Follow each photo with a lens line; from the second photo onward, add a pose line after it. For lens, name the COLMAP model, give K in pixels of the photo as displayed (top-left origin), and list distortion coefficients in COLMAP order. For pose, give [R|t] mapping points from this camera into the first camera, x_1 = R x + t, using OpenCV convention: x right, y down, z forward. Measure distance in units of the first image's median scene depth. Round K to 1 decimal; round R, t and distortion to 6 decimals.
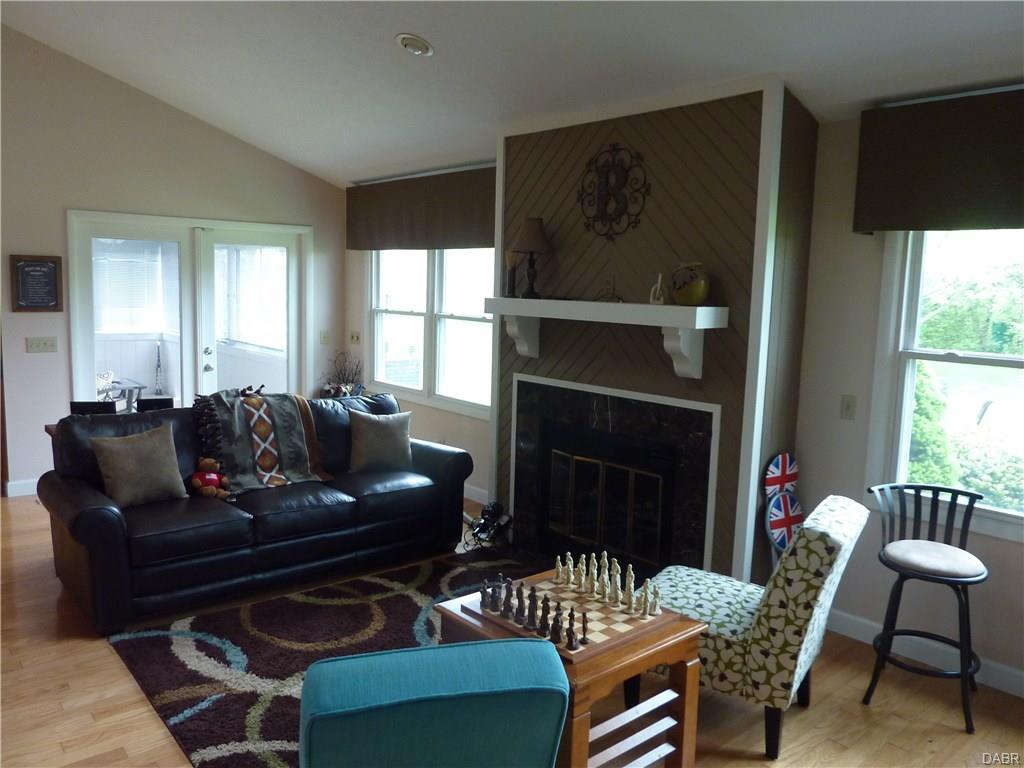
lens RADIAL K [[773.0, 0, 515.3], [0, 773.0, 379.7], [0, 0, 1]] dist [-0.036221, 0.006073]
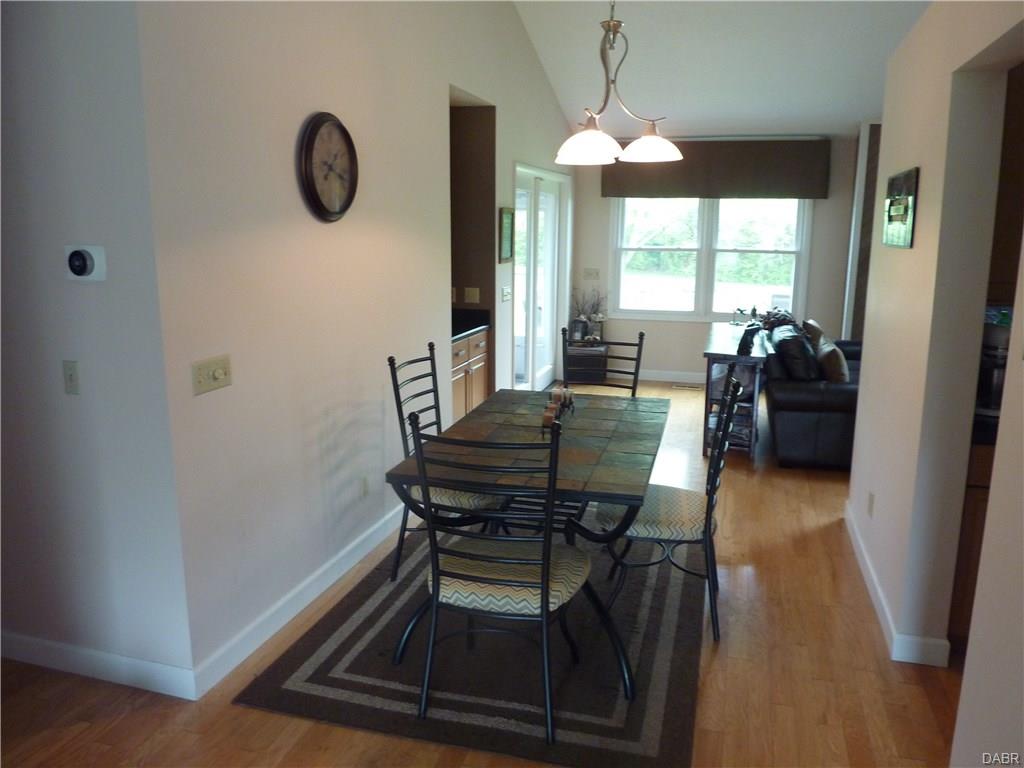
lens RADIAL K [[773.0, 0, 513.6], [0, 773.0, 380.6], [0, 0, 1]] dist [-0.036221, 0.006073]
pose [[0.826534, -0.134545, 0.546570, -0.962621], [0.085865, 0.989786, 0.113802, -0.037844], [-0.556299, -0.047130, 0.829645, 0.095226]]
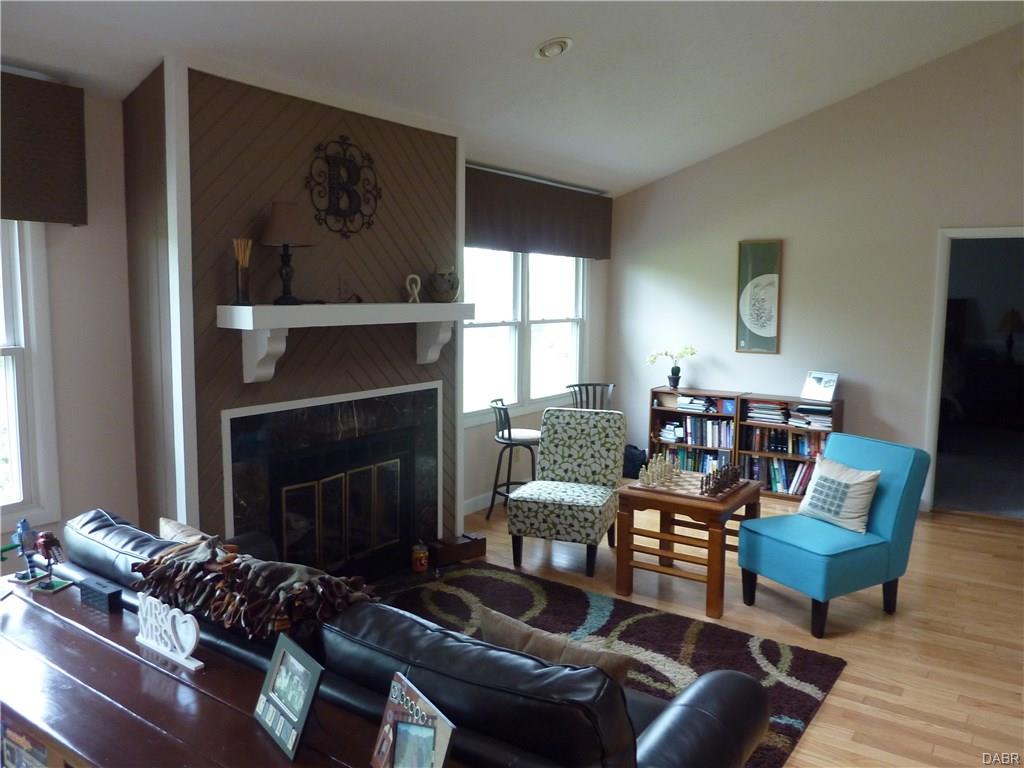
lens RADIAL K [[773.0, 0, 513.8], [0, 773.0, 383.7], [0, 0, 1]] dist [-0.036221, 0.006073]
pose [[-0.249597, -0.141875, 0.957900, -0.893231], [0.106056, 0.979253, 0.172672, -0.152668], [-0.962525, 0.144689, -0.229372, 1.083400]]
